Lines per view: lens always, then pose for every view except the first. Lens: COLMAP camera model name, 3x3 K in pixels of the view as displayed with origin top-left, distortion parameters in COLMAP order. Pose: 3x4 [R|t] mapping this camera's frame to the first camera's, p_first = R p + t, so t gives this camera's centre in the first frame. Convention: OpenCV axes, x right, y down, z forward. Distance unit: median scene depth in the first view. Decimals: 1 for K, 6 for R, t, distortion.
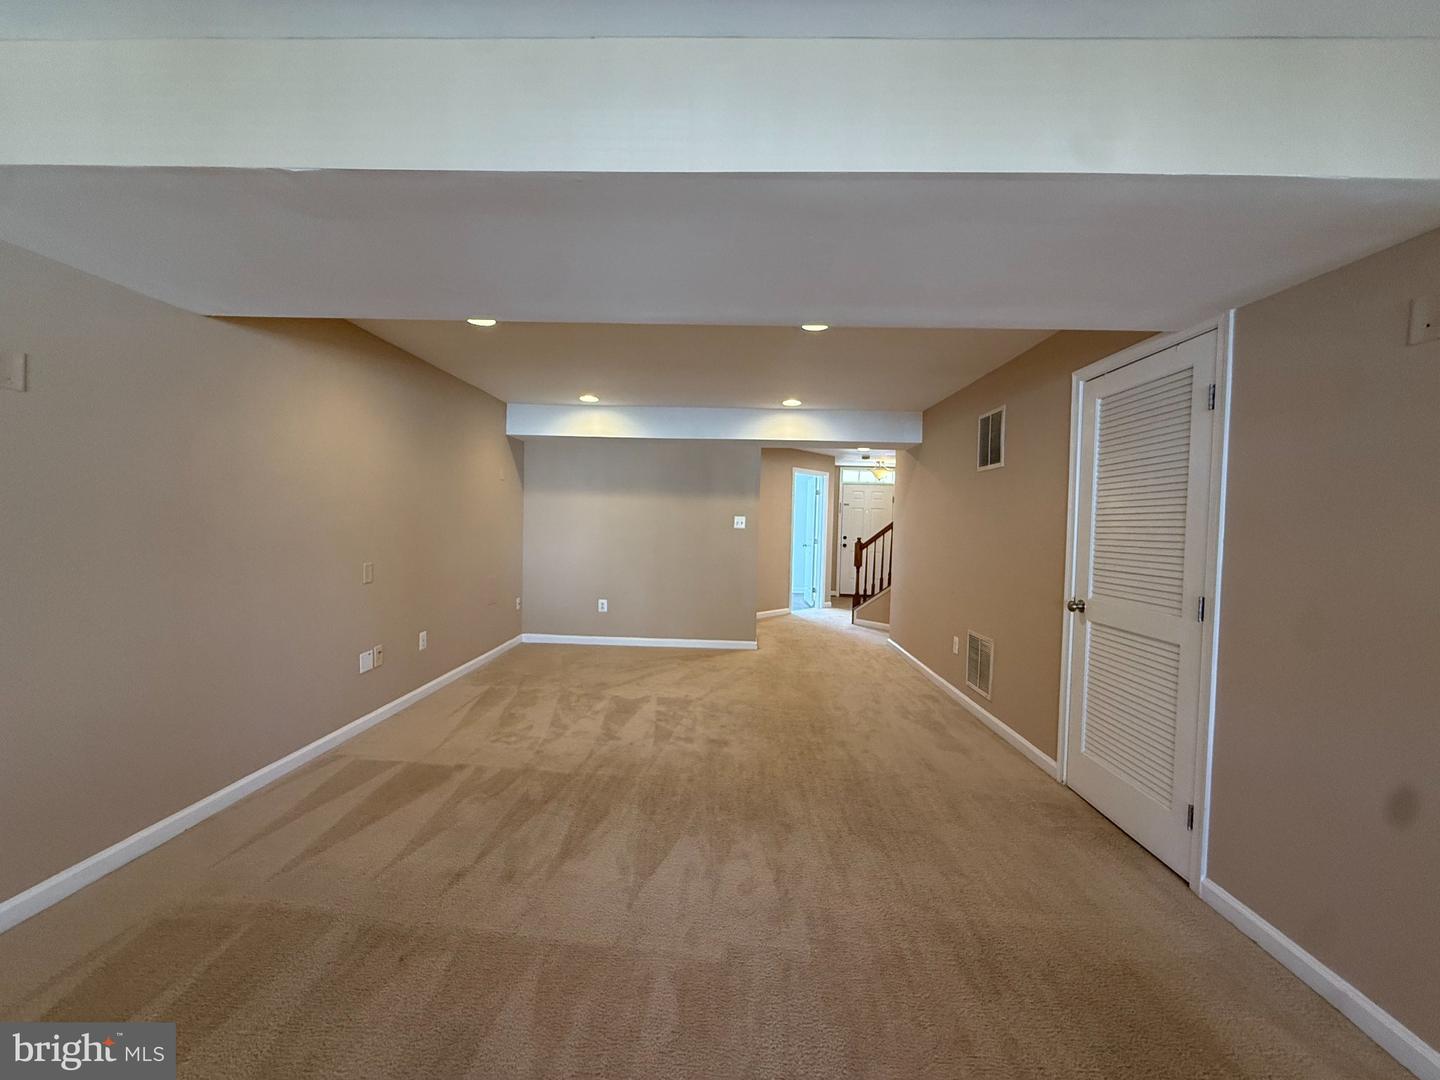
lens RADIAL K [[576.0, 0, 717.6], [0, 576.0, 539.4], [0, 0, 1]] dist [0.001892, 0.000093]
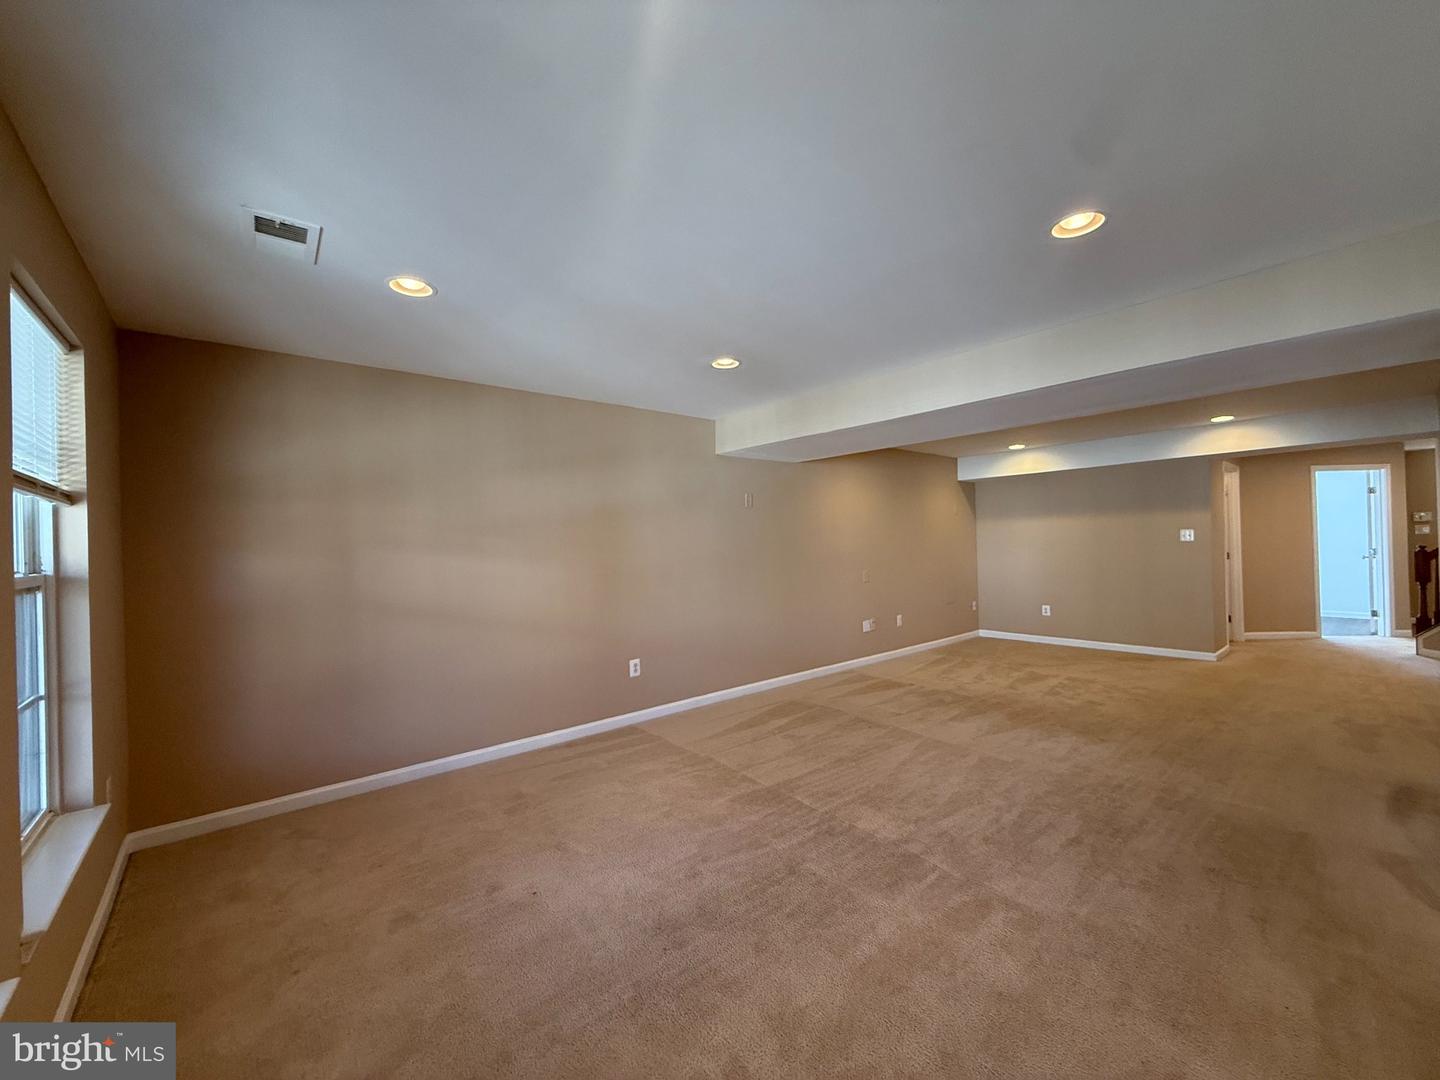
lens RADIAL K [[574.1, 0, 713.2], [0, 574.1, 539.0], [0, 0, 1]] dist [-0.000073, -0.000146]
pose [[0.661853, -0.048331, -0.748074, 0.308236], [0.018267, 0.998663, -0.048359, 0.013907], [0.749411, 0.018341, 0.661851, -0.397508]]
